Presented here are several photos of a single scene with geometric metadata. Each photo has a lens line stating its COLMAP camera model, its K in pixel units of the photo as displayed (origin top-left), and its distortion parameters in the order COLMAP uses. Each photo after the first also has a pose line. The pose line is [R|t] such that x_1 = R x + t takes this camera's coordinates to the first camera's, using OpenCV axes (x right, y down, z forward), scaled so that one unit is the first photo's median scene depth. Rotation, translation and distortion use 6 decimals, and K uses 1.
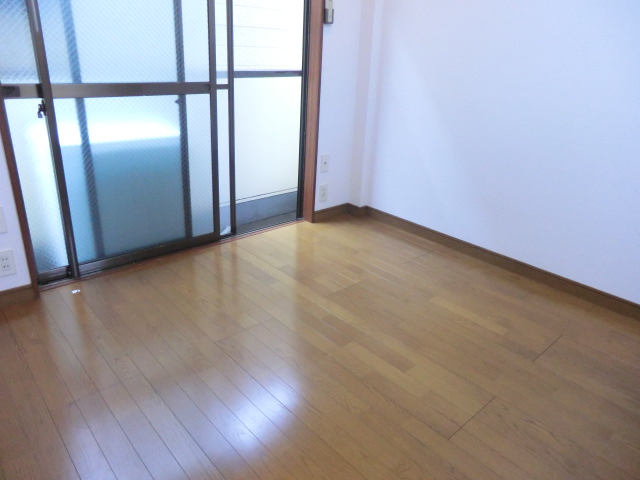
lens RADIAL K [[465.6, 0, 328.1], [0, 465.6, 227.8], [0, 0, 1]] dist [-0.118941, 0.110725]
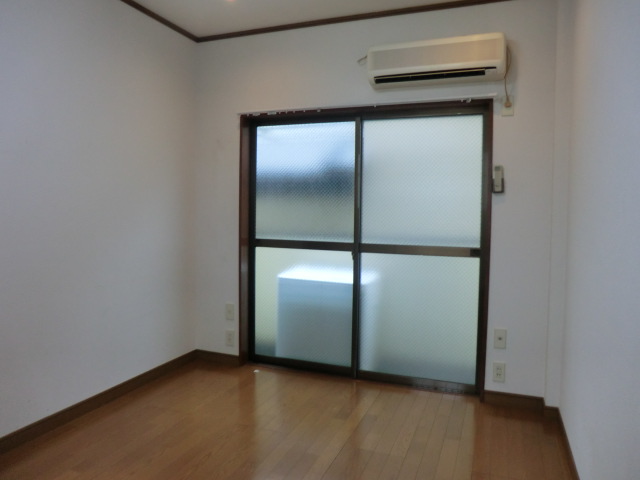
lens RADIAL K [[465.6, 0, 328.1], [0, 465.6, 227.8], [0, 0, 1]] dist [-0.118941, 0.110725]
pose [[0.455409, -0.001084, -0.890282, 0.709894], [-0.315654, 0.934838, -0.162605, -0.102231], [0.832446, 0.355073, 0.425391, 0.305510]]
